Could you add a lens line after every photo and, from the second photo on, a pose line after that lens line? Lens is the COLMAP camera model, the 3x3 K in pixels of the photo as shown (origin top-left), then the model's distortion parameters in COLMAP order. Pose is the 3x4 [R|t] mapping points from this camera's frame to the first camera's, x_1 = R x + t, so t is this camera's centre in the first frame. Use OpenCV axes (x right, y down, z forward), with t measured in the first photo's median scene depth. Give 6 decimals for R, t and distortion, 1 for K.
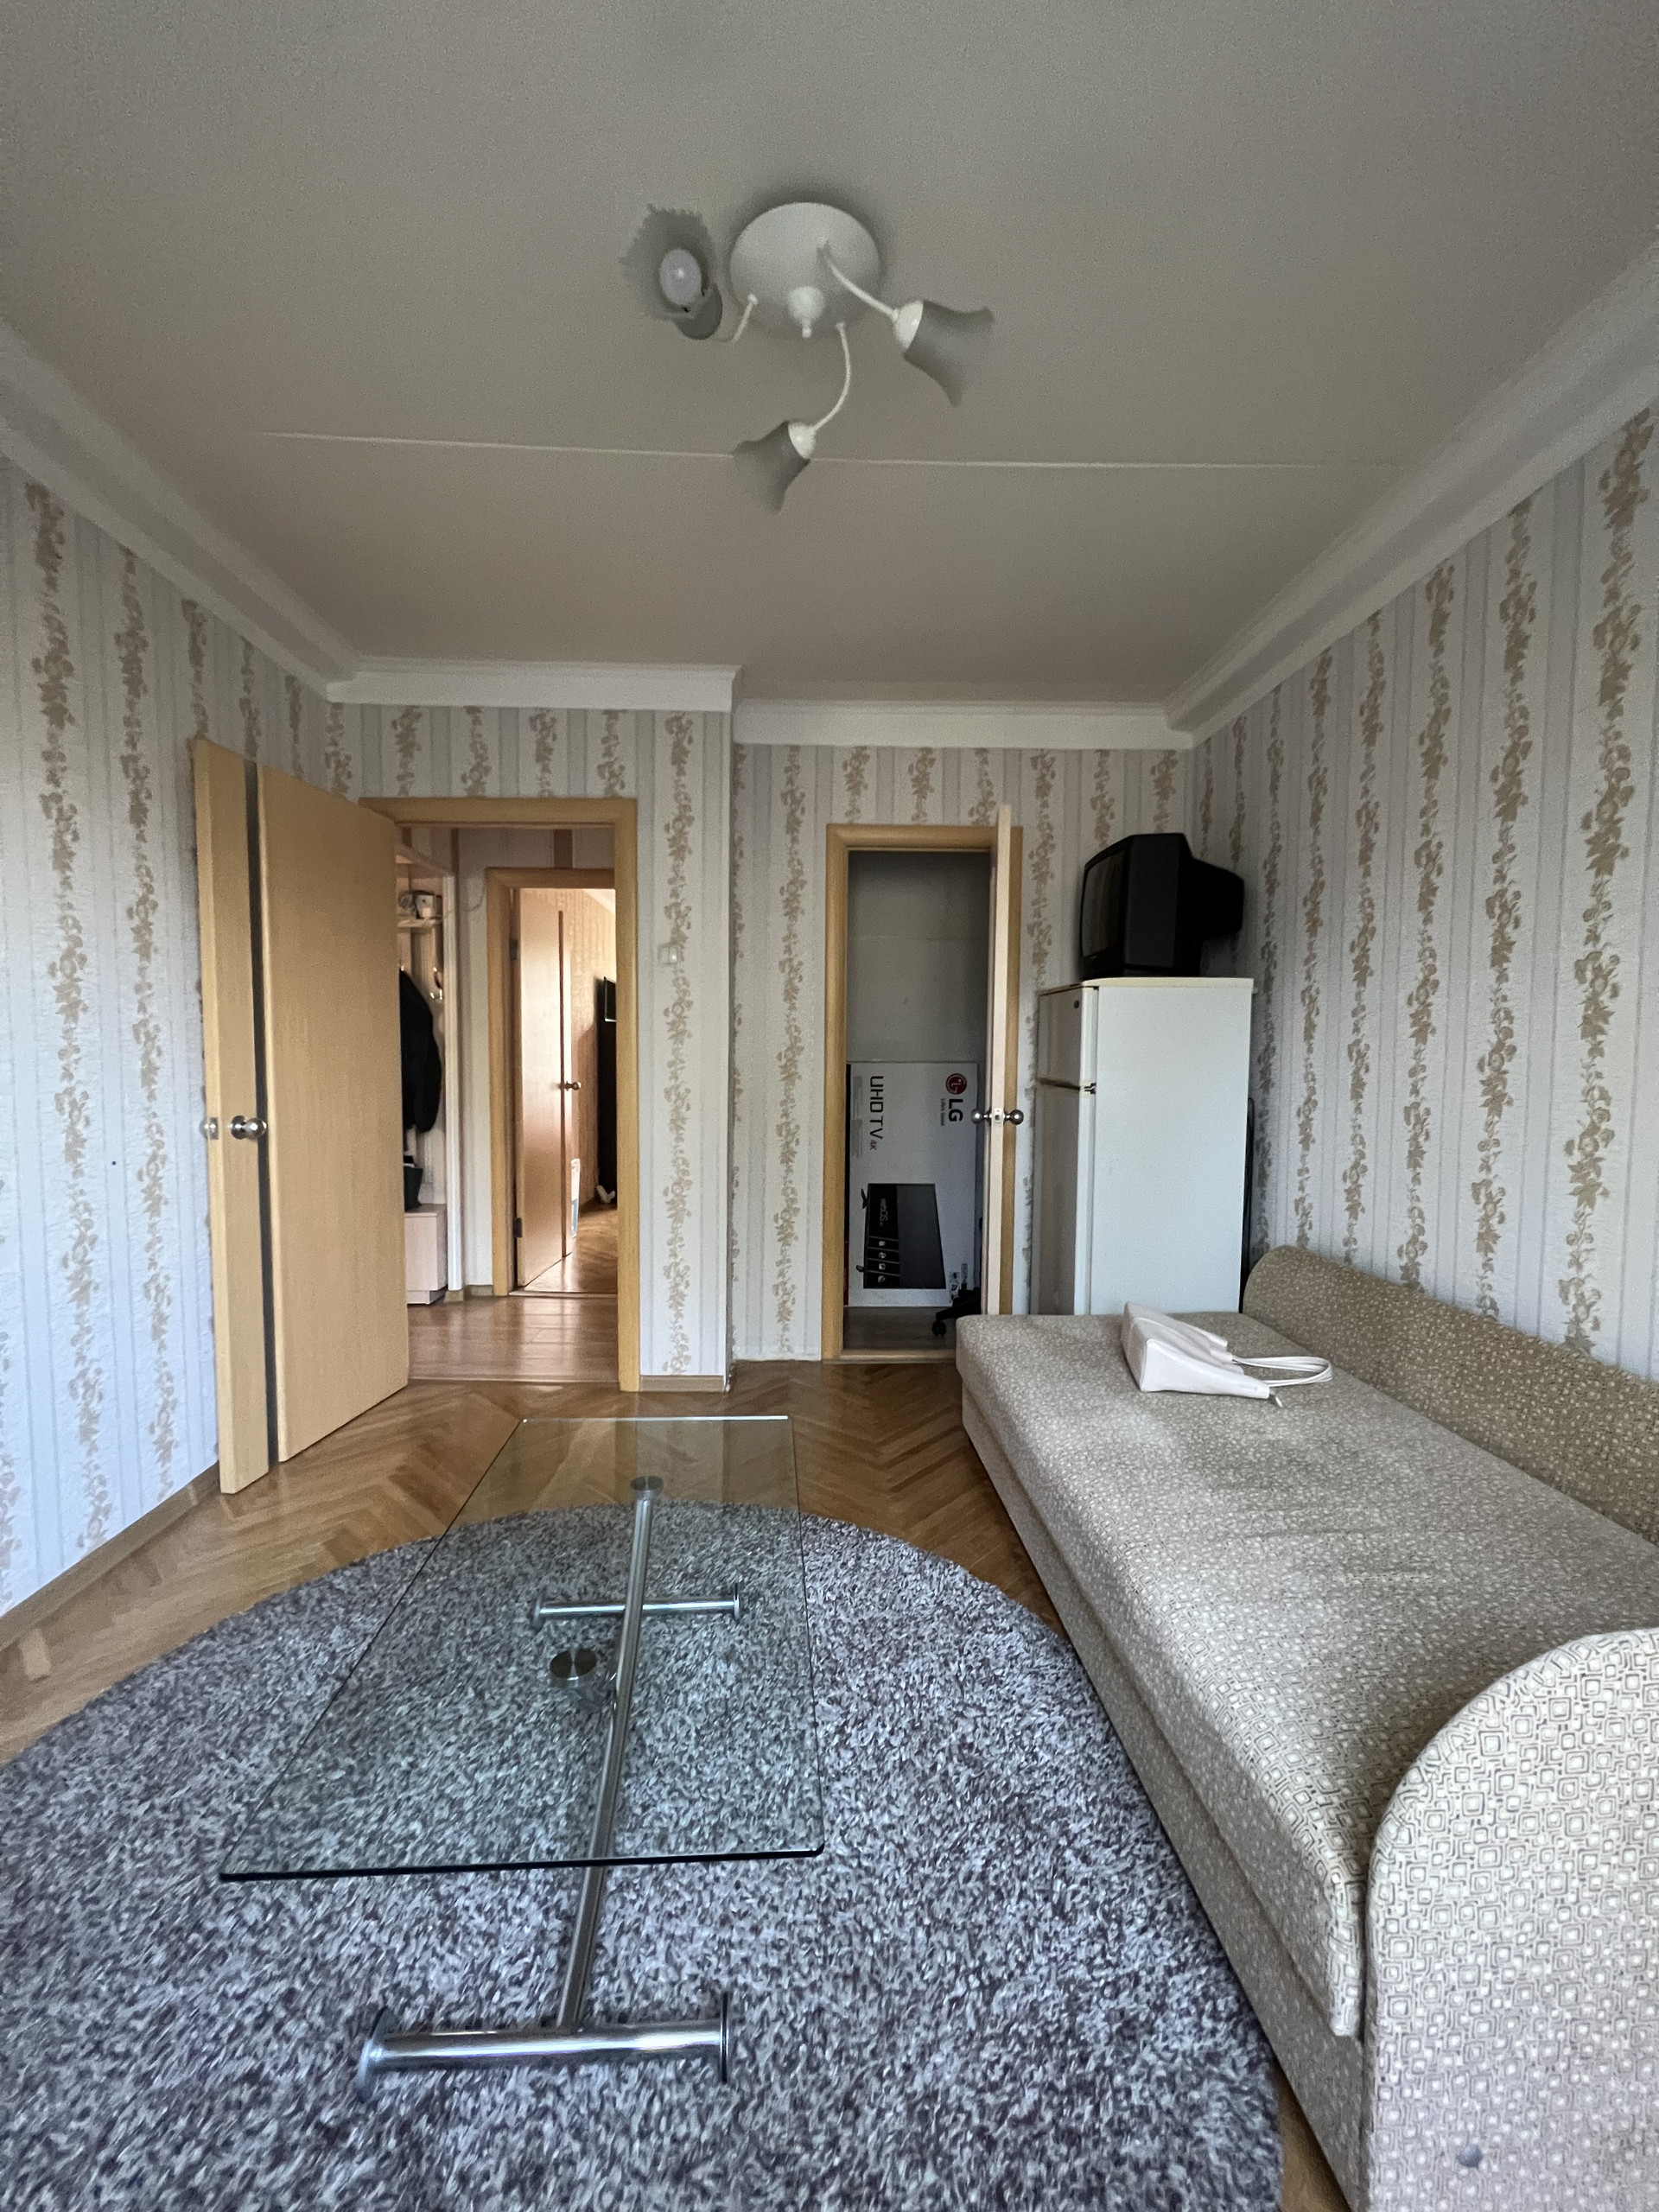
lens RADIAL K [[874.3, 0, 833.1], [0, 874.3, 1110.8], [0, 0, 1]] dist [-0.000786, -0.000037]
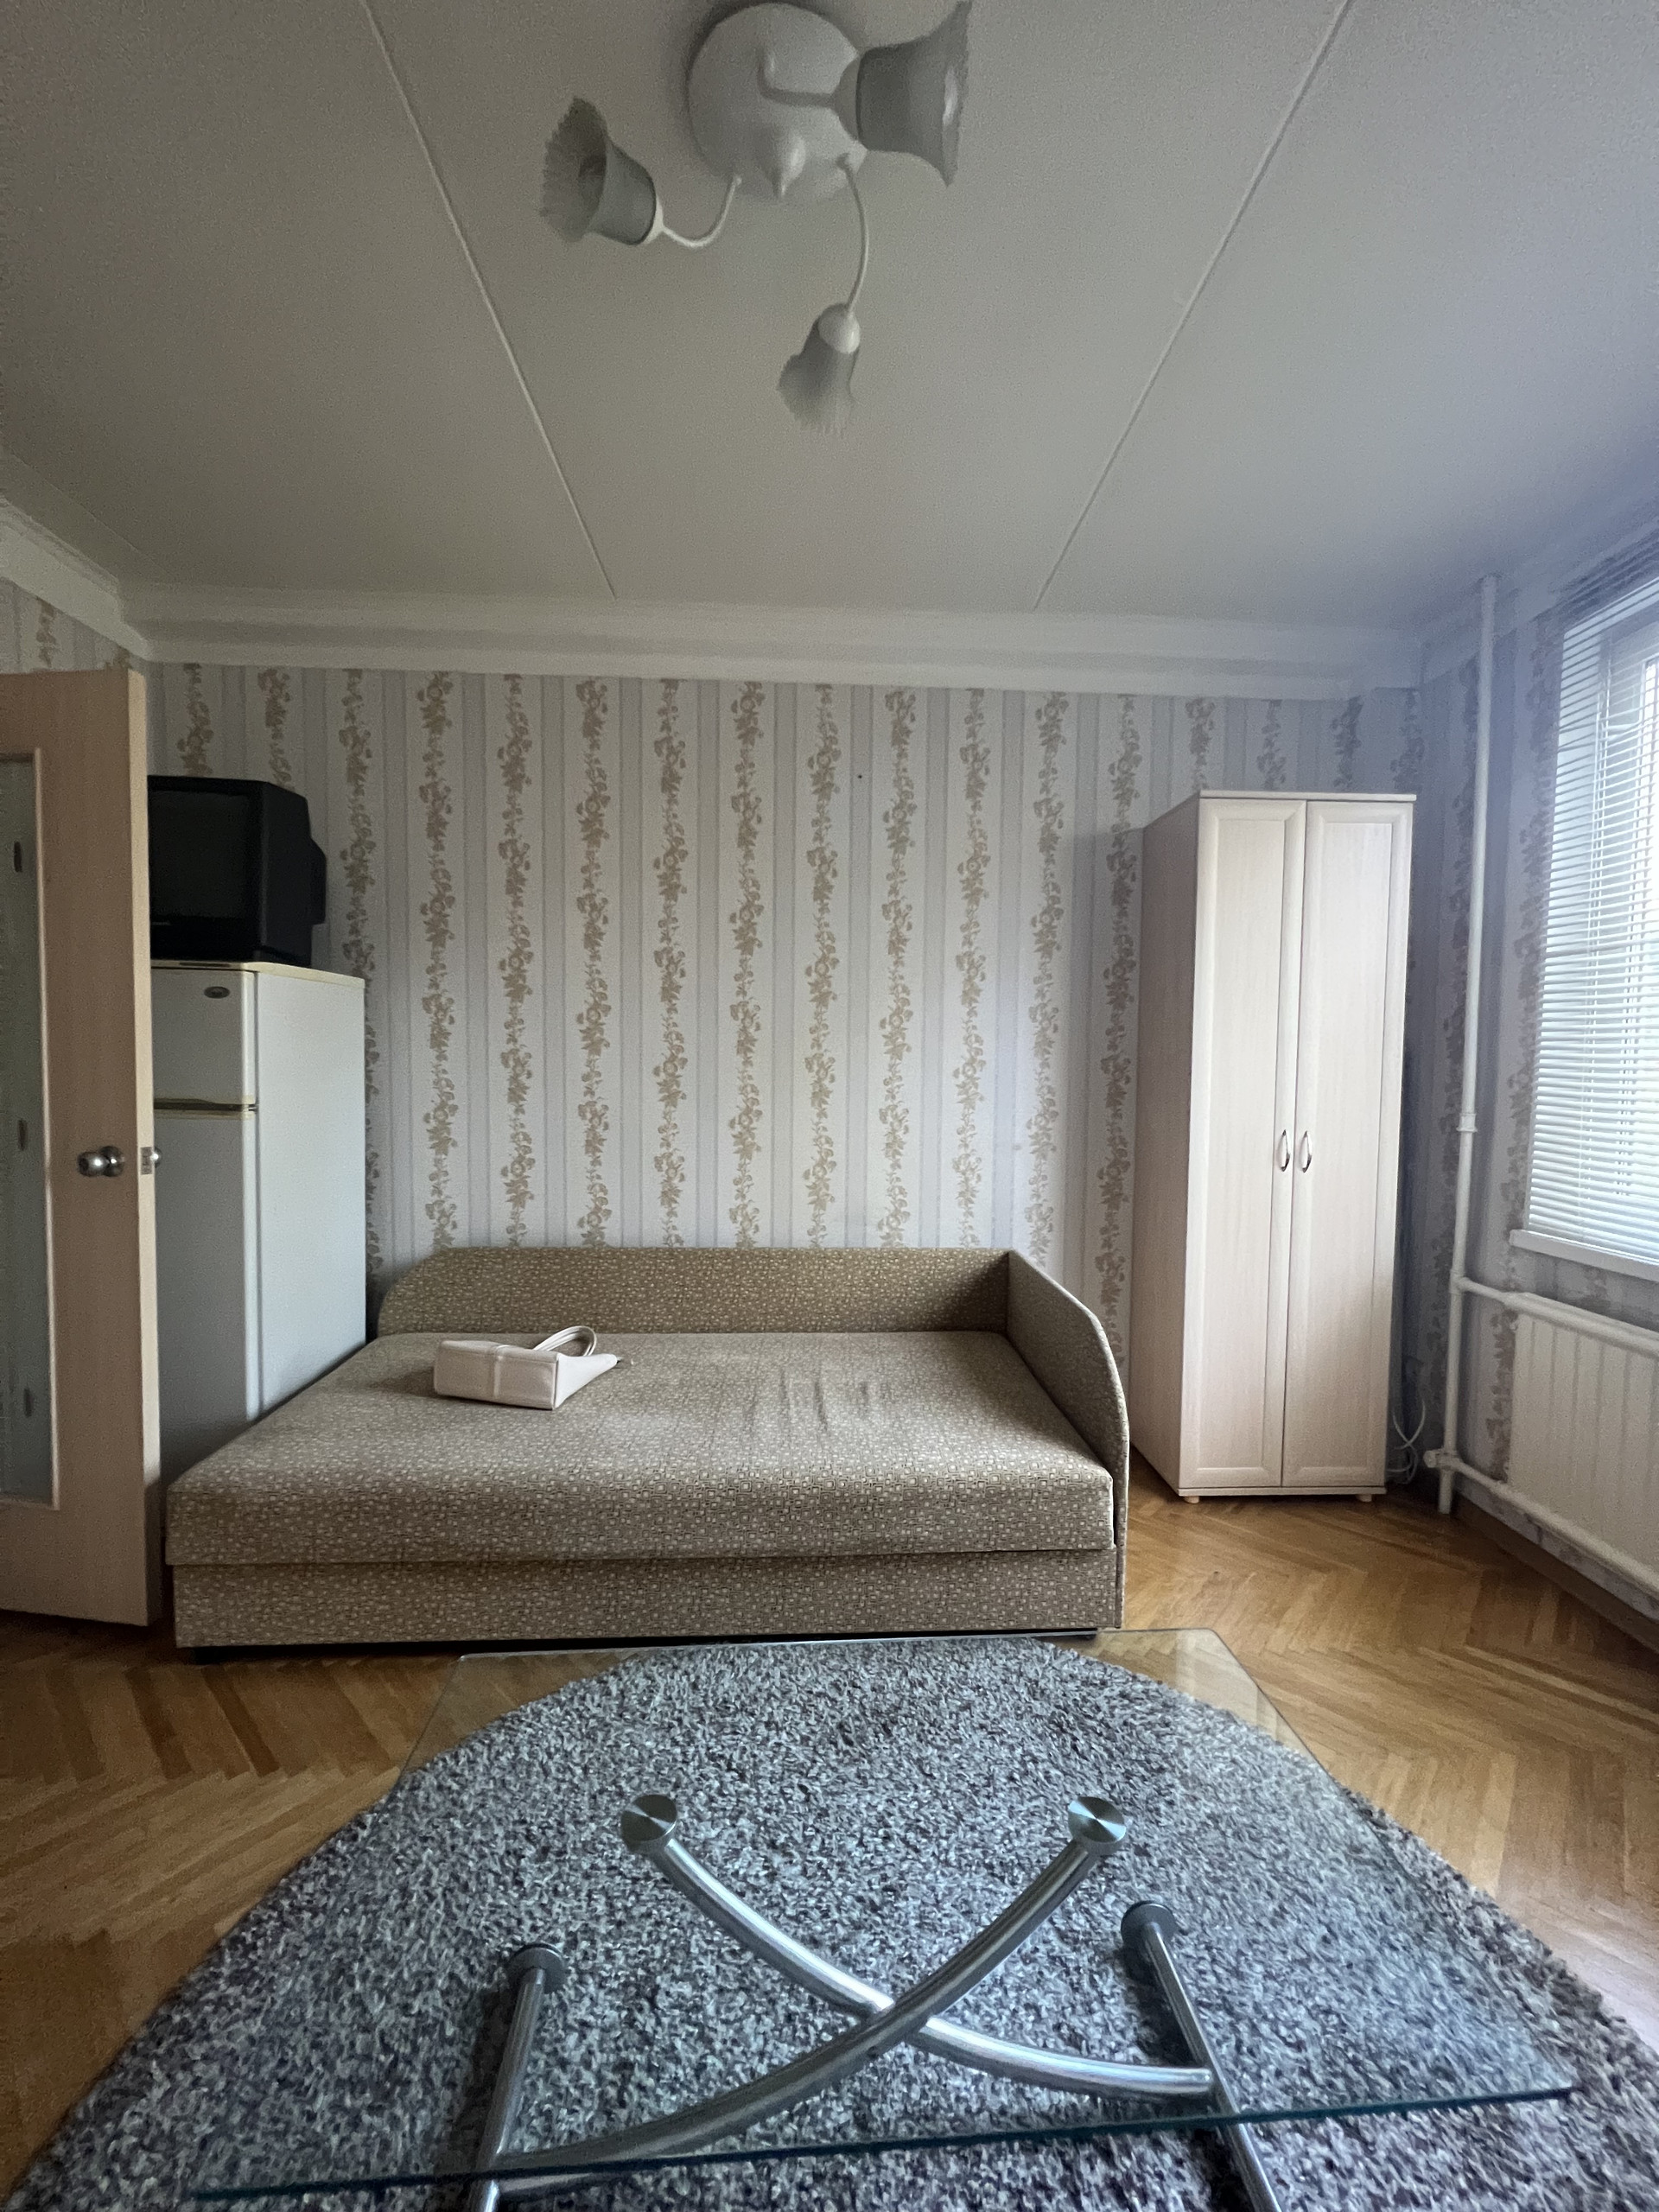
lens RADIAL K [[882.1, 0, 827.1], [0, 882.1, 1106.6], [0, 0, 1]] dist [-0.000569, 0.000018]
pose [[0.012883, -0.061325, 0.998035, -0.578279], [0.051937, 0.996811, 0.060579, -0.059469], [-0.998567, 0.051055, 0.016027, 0.627491]]
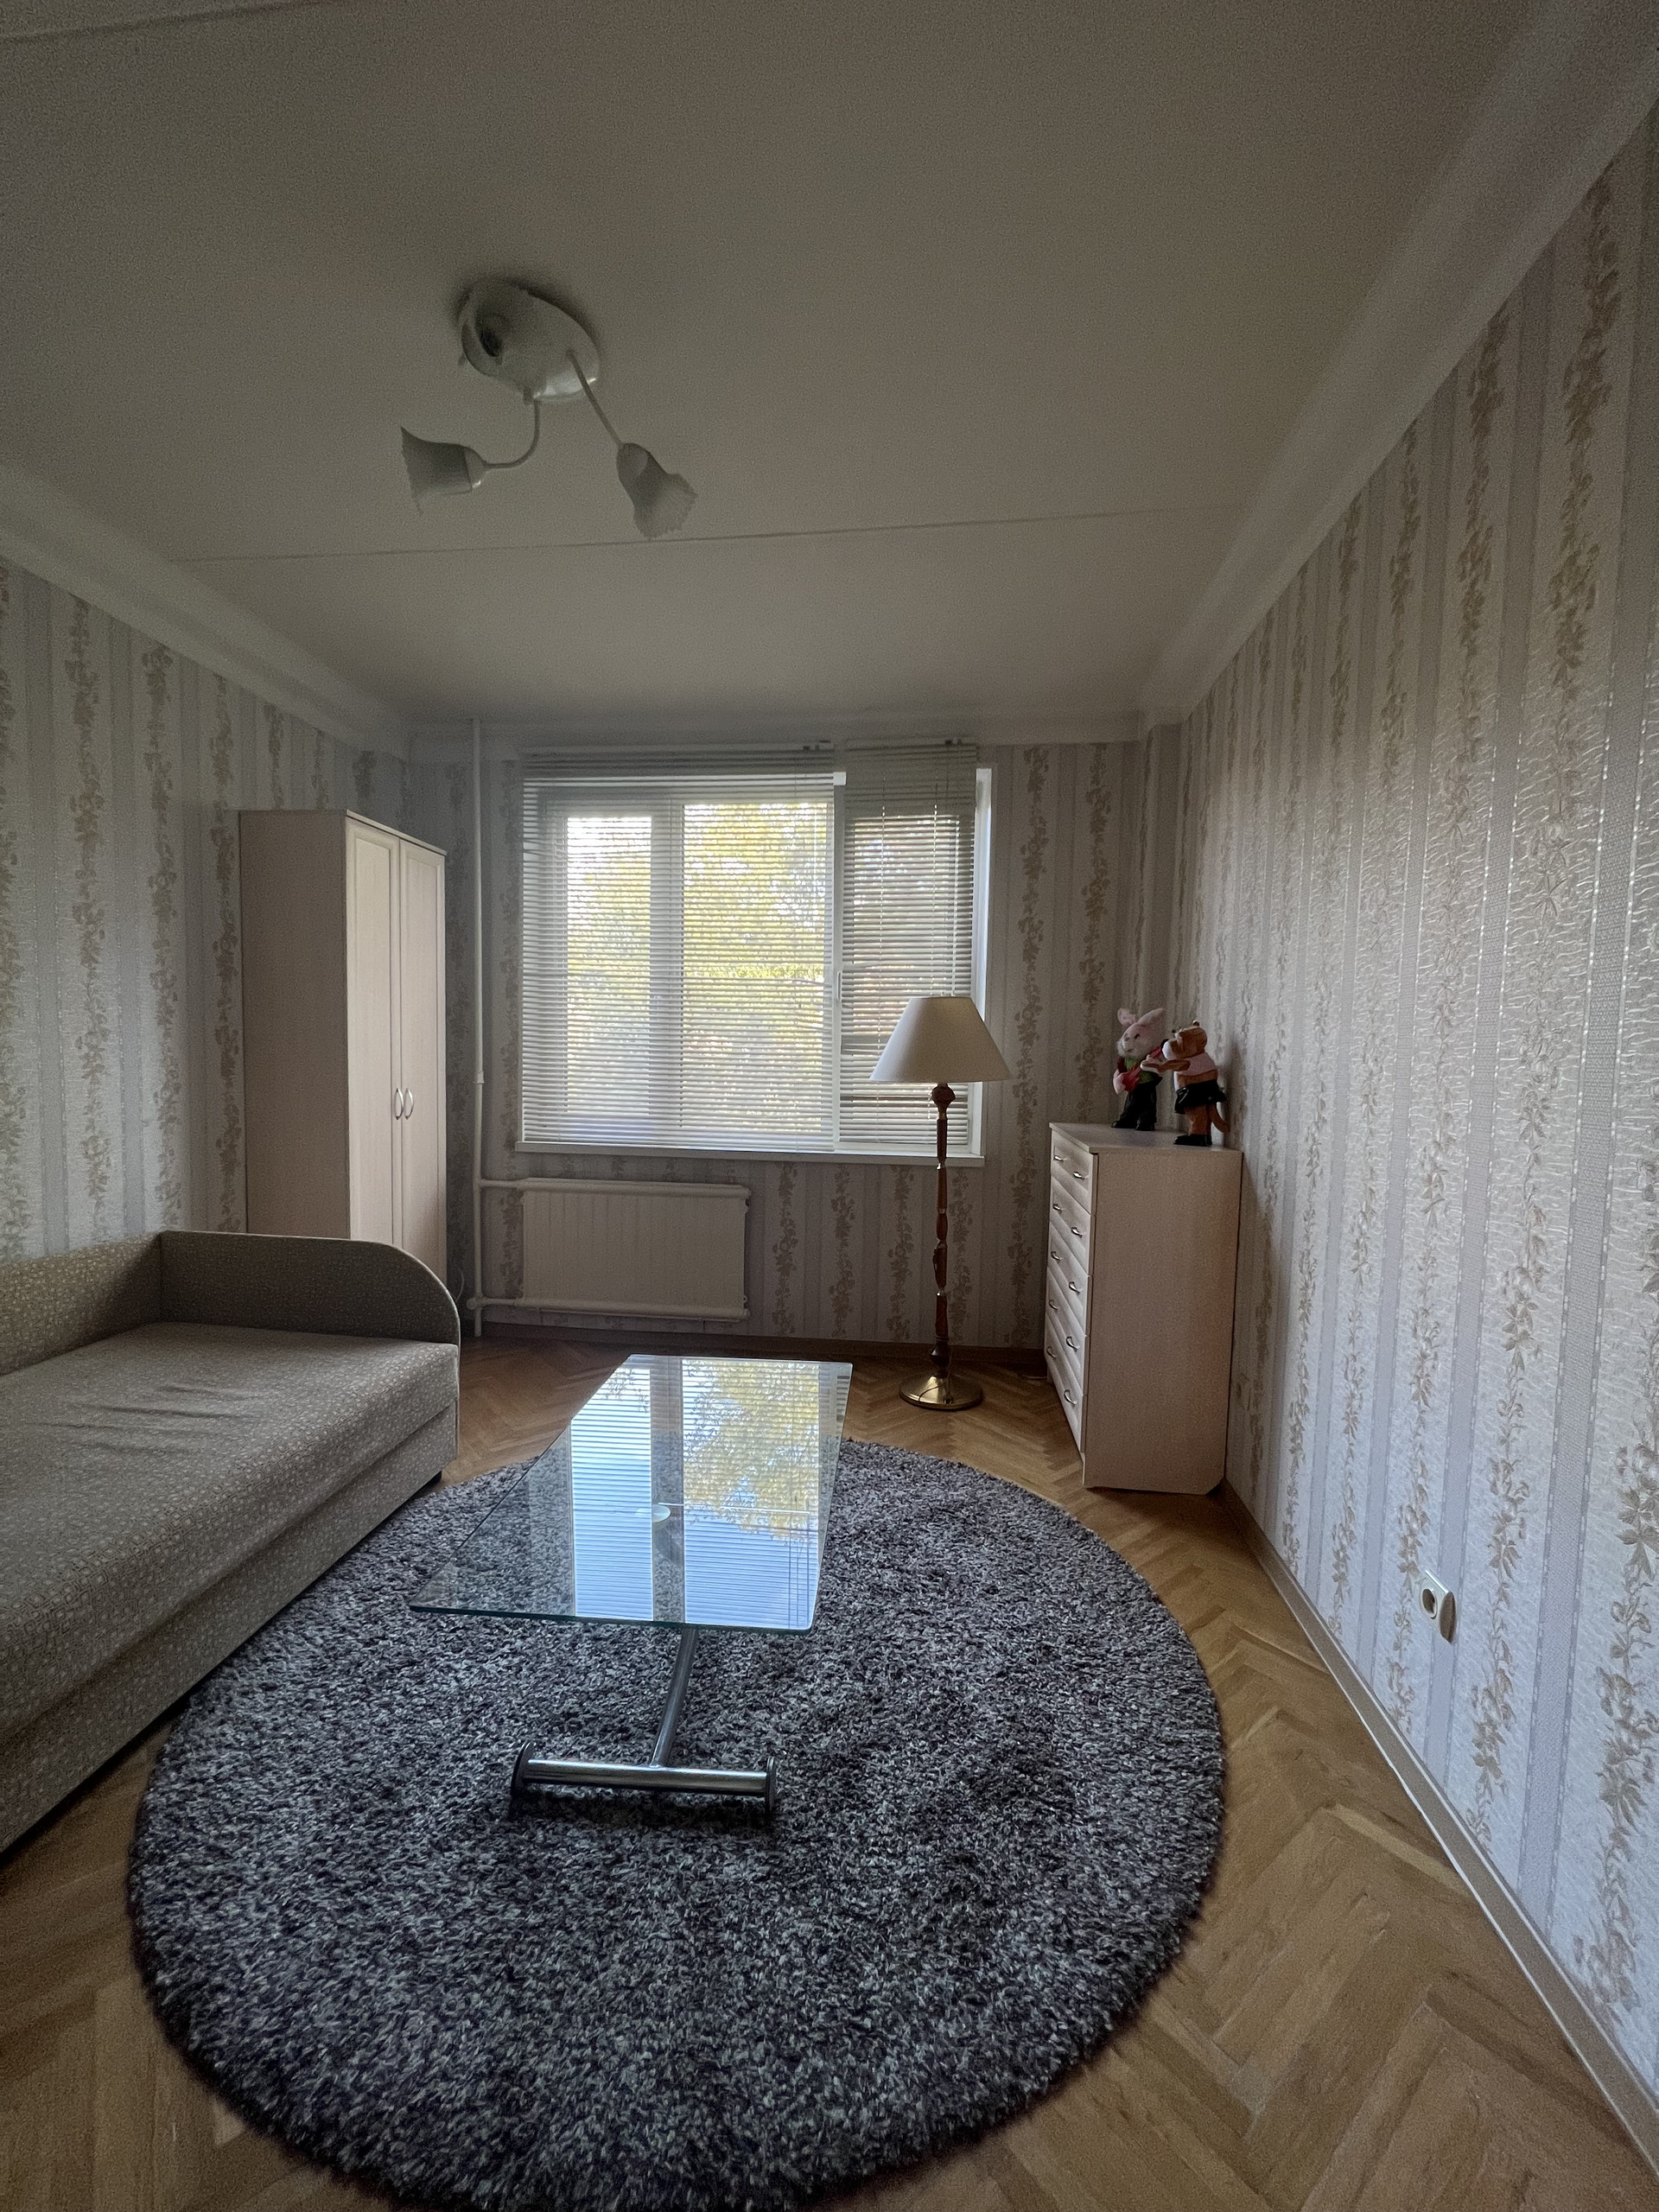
lens RADIAL K [[882.1, 0, 827.1], [0, 882.1, 1106.6], [0, 0, 1]] dist [-0.000569, 0.000018]
pose [[-0.985981, -0.043591, 0.161062, -0.404874], [-0.023561, 0.991973, 0.124236, -0.098886], [-0.165185, 0.118700, -0.979094, 1.353514]]
